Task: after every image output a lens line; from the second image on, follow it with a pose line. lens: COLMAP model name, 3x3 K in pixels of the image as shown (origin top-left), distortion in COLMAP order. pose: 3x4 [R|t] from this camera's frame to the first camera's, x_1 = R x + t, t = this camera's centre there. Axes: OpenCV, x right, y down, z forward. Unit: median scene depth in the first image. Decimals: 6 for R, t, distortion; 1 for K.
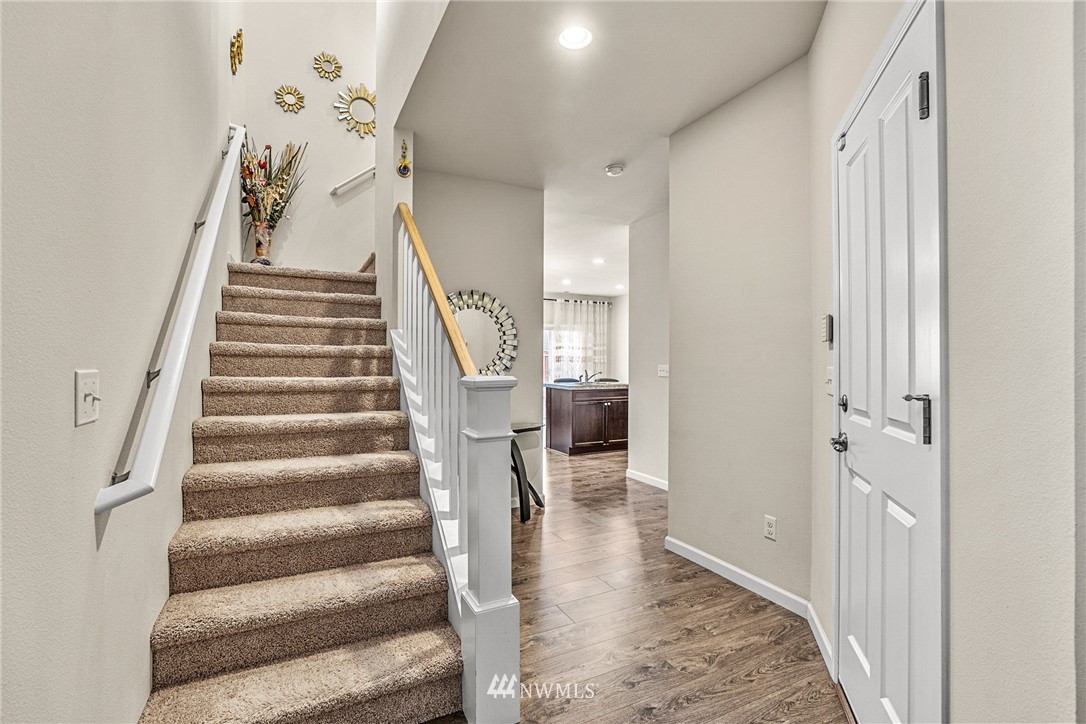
lens RADIAL K [[496.0, 0, 541.2], [0, 496.0, 360.5], [0, 0, 1]] dist [-0.007962, 0.002611]
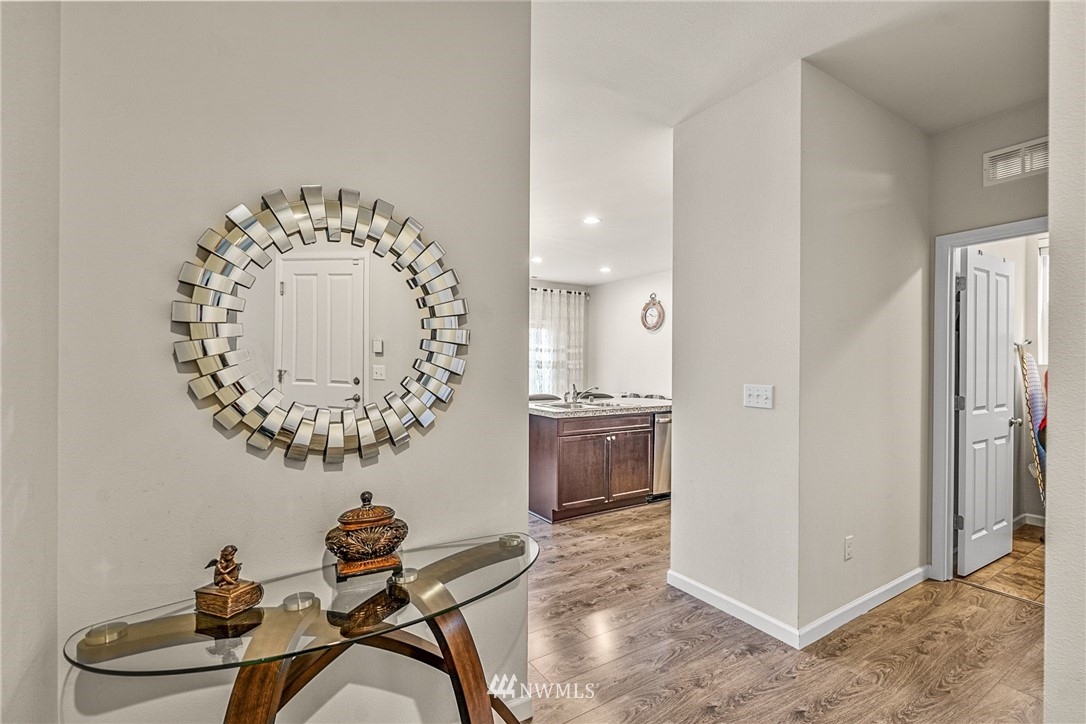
lens RADIAL K [[496.0, 0, 550.3], [0, 496.0, 363.5], [0, 0, 1]] dist [-0.007962, 0.002611]
pose [[0.993608, -0.001172, 0.112879, -0.016651], [0.000995, 0.999998, 0.001626, -0.009715], [-0.112881, -0.001503, 0.993607, 0.380457]]
